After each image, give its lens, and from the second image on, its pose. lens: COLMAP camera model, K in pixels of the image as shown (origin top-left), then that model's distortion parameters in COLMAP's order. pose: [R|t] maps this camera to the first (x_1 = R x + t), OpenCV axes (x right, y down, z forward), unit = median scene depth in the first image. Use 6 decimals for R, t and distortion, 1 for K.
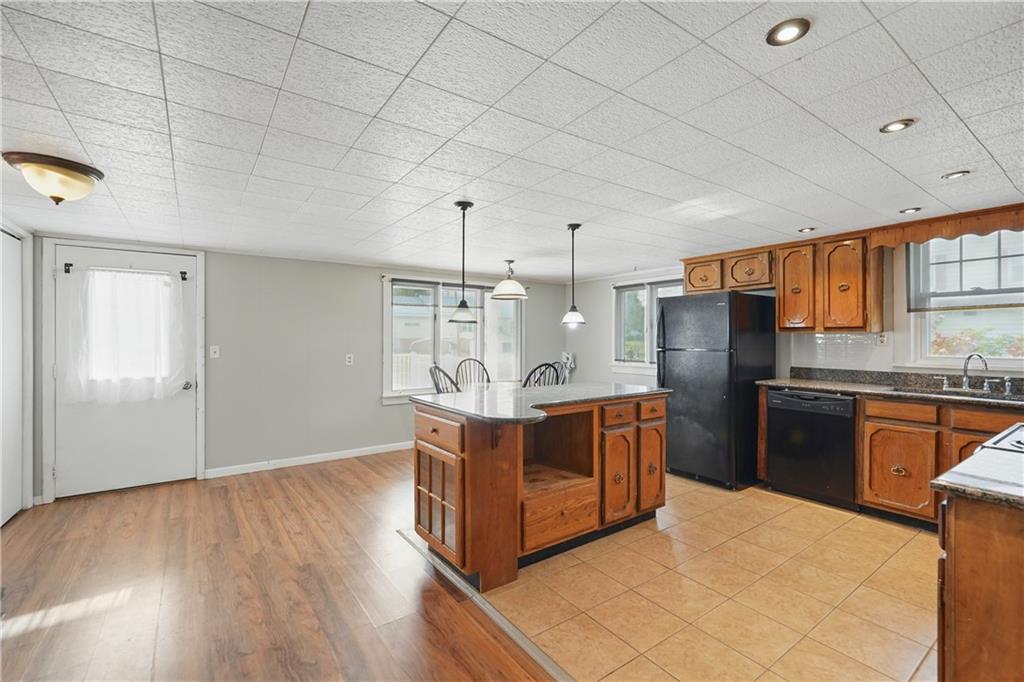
lens RADIAL K [[453.3, 0, 511.1], [0, 453.3, 338.6], [0, 0, 1]] dist [-0.007976, 0.003763]
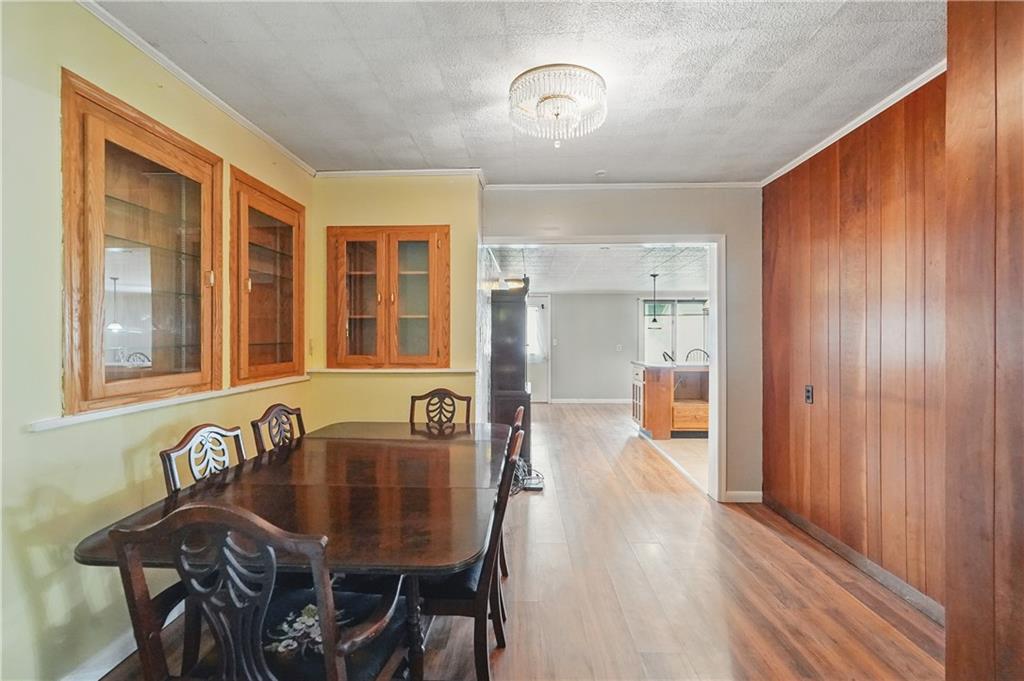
lens RADIAL K [[453.3, 0, 513.2], [0, 453.3, 336.3], [0, 0, 1]] dist [-0.007976, 0.003763]
pose [[0.797034, 0.002813, -0.603928, 0.541507], [-0.000719, 0.999993, 0.003709, -0.004843], [0.603934, -0.002522, 0.797030, -0.936909]]
